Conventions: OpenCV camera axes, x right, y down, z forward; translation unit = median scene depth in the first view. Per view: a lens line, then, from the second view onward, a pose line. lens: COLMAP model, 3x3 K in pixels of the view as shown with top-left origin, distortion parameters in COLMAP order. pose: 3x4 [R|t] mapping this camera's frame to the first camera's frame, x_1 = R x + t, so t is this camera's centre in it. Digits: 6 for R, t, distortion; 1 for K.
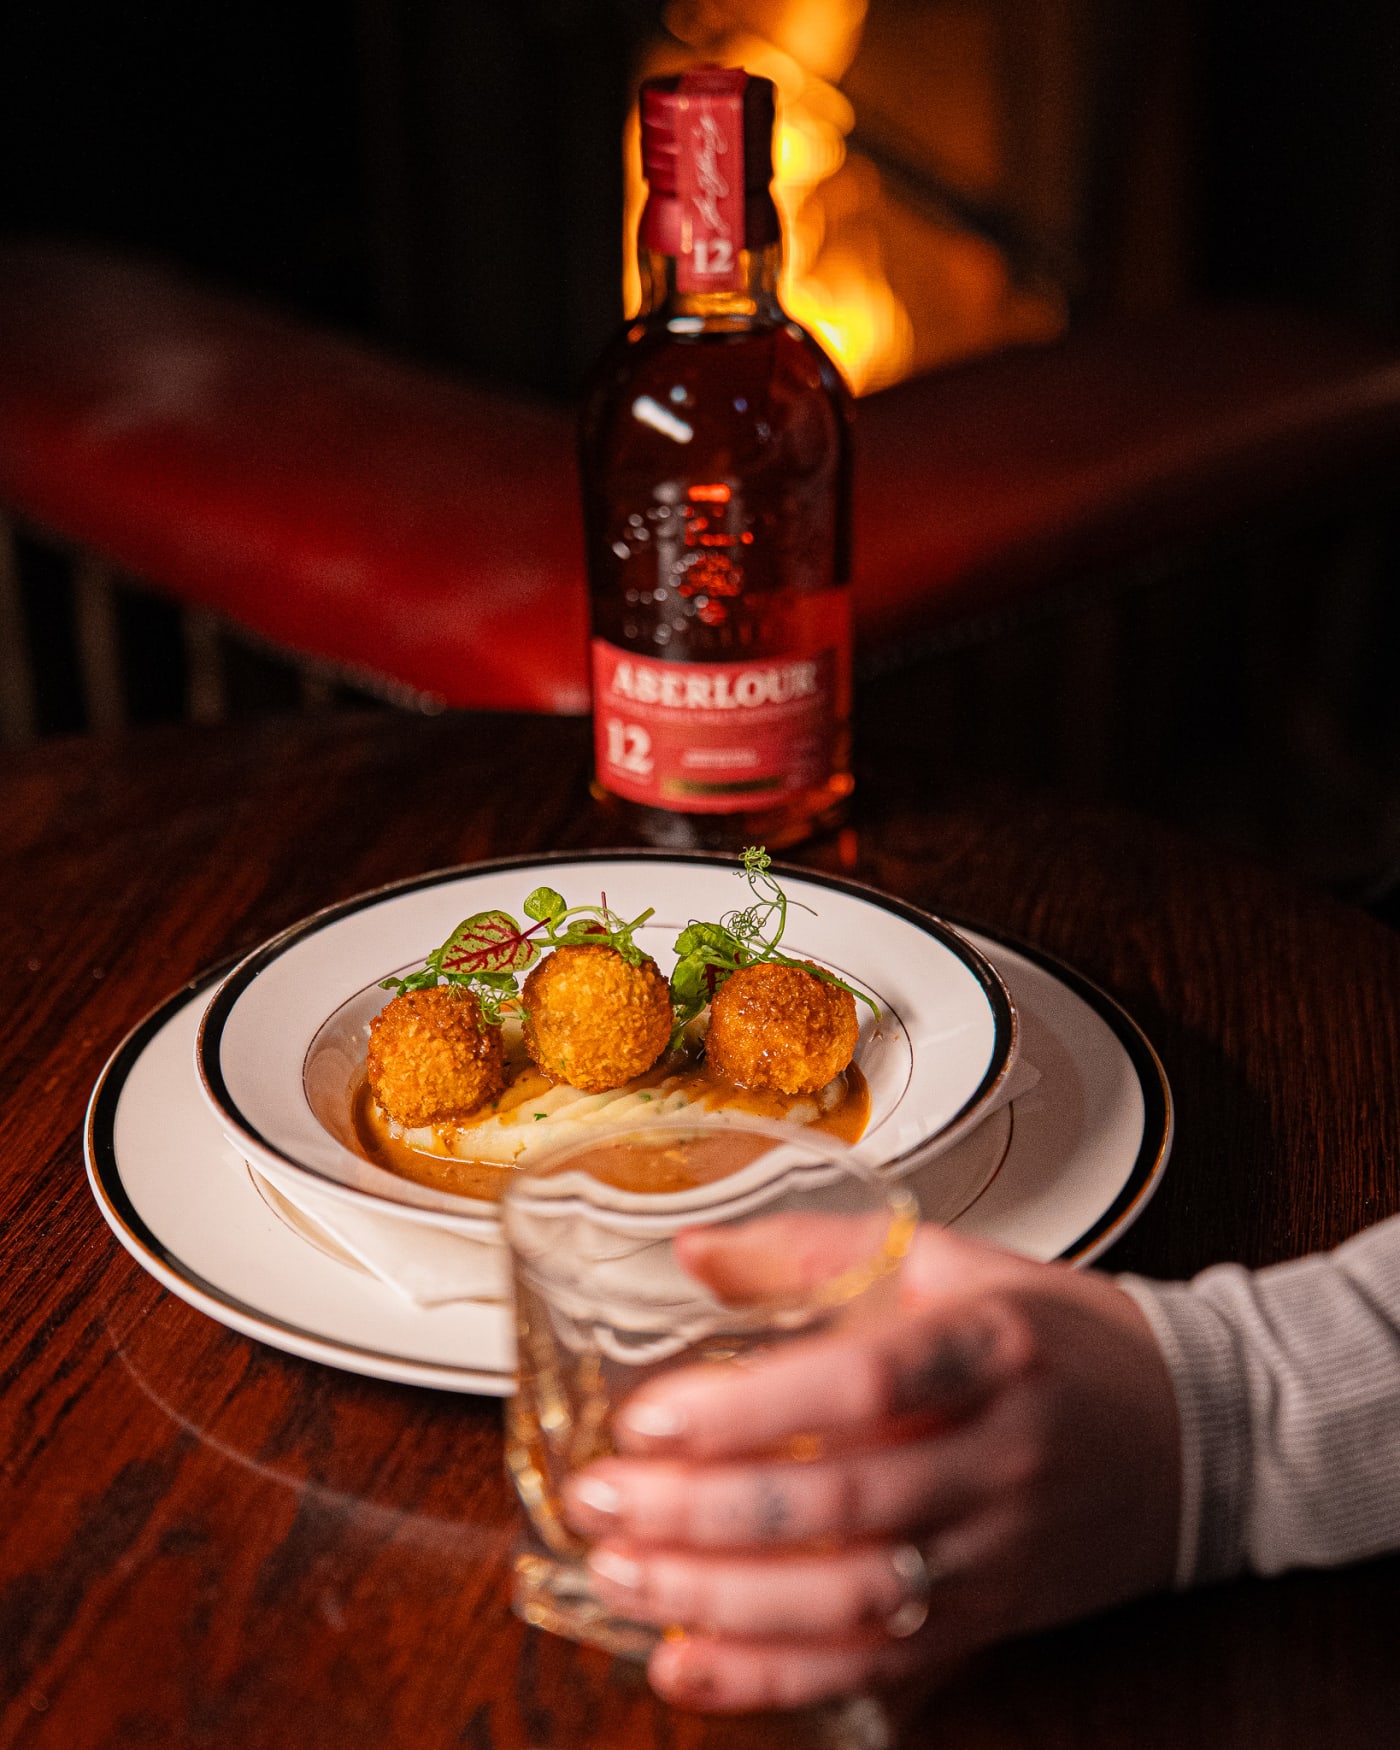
lens RADIAL K [[3616.5, 0, 700.0], [0, 3616.5, 875.0], [0, 0, 1]] dist [0.176921, 0.019418]
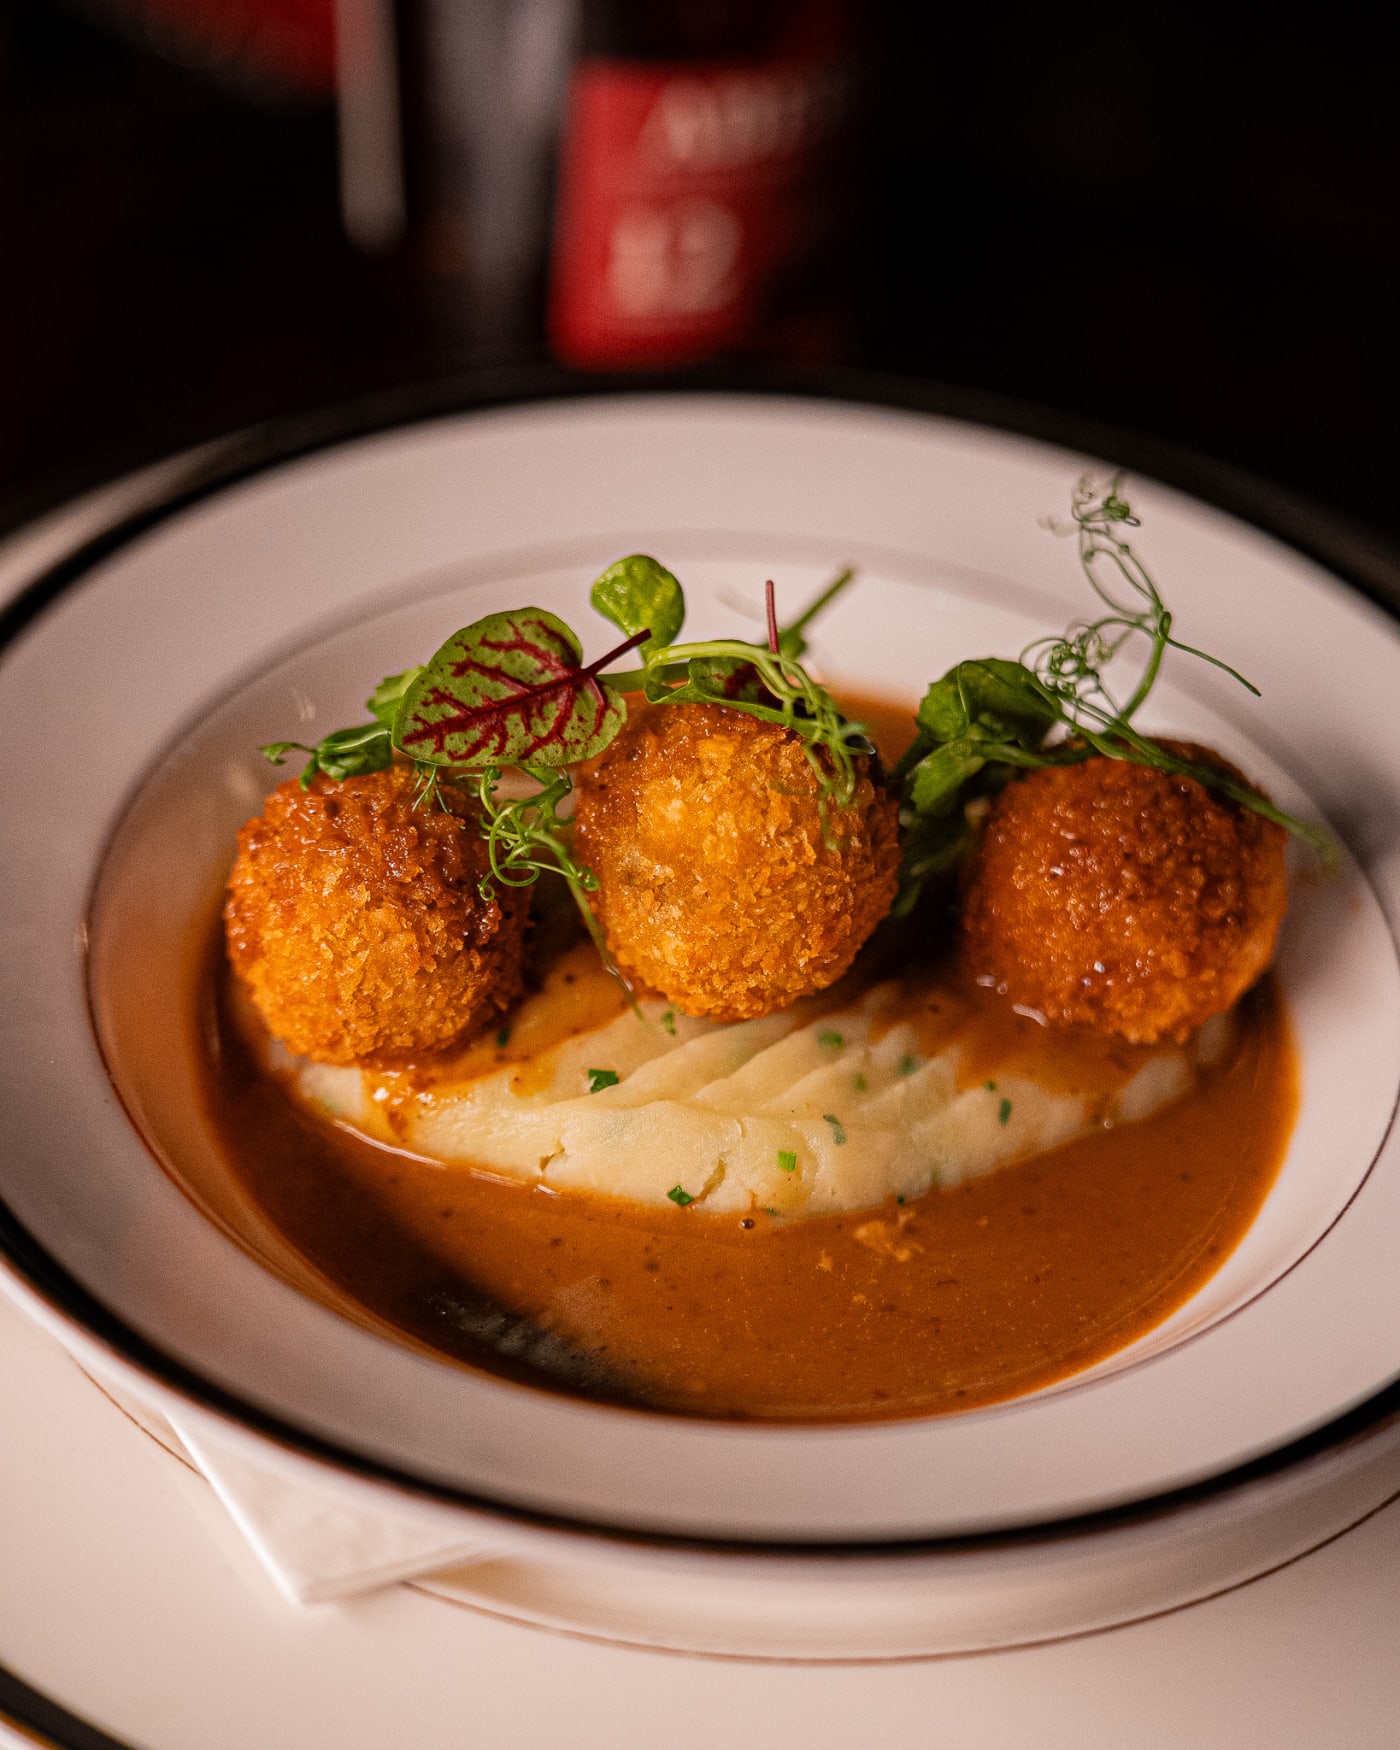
lens RADIAL K [[3616.5, 0, 700.0], [0, 3616.5, 875.0], [0, 0, 1]] dist [0.176921, 0.019418]
pose [[0.996891, 0.068778, 0.038450, -0.050891], [-0.076240, 0.965202, 0.250143, -0.072558], [-0.019908, -0.252297, 0.967445, 0.562992]]
